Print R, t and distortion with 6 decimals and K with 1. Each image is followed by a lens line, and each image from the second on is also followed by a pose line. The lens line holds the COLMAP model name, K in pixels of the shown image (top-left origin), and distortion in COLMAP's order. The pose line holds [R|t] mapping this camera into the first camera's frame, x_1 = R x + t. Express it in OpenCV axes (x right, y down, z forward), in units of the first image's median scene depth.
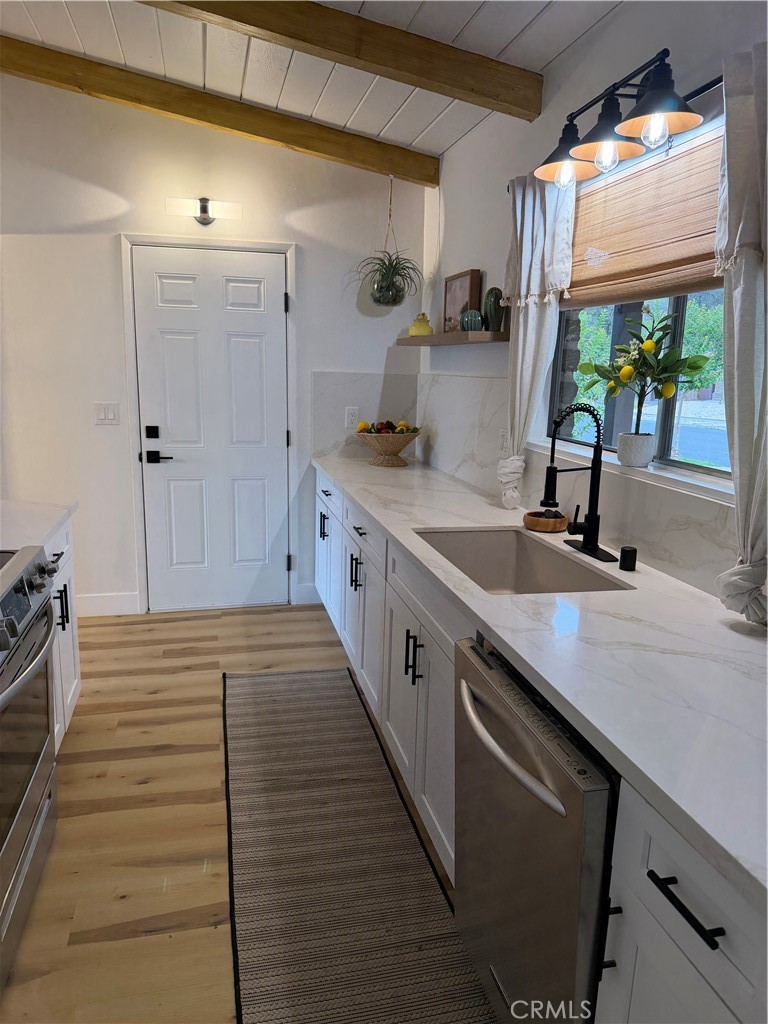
lens RADIAL K [[710.9, 0, 384.0], [0, 710.9, 512.0], [0, 0, 1]] dist [0.120524, -0.188966]
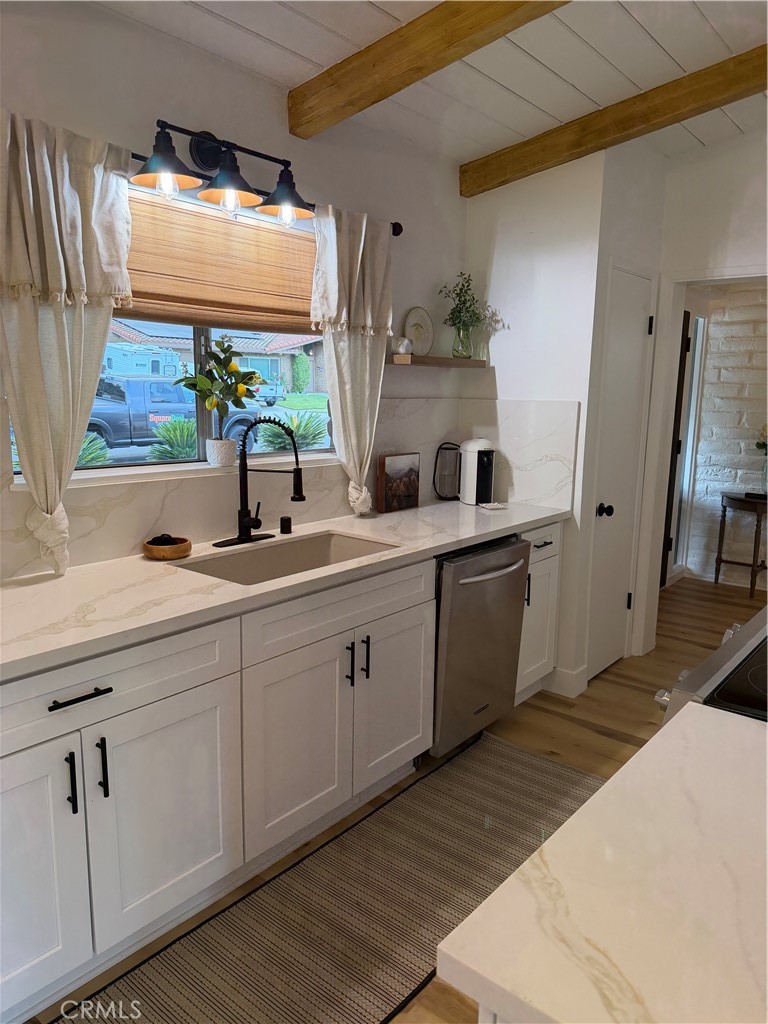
lens RADIAL K [[711.6, 0, 380.3], [0, 711.6, 512.6], [0, 0, 1]] dist [0.115078, -0.185981]
pose [[-0.596822, -0.171014, 0.783938, -0.782000], [0.136358, 0.941193, 0.309130, -0.330791], [-0.790702, 0.291392, -0.538405, 1.492963]]
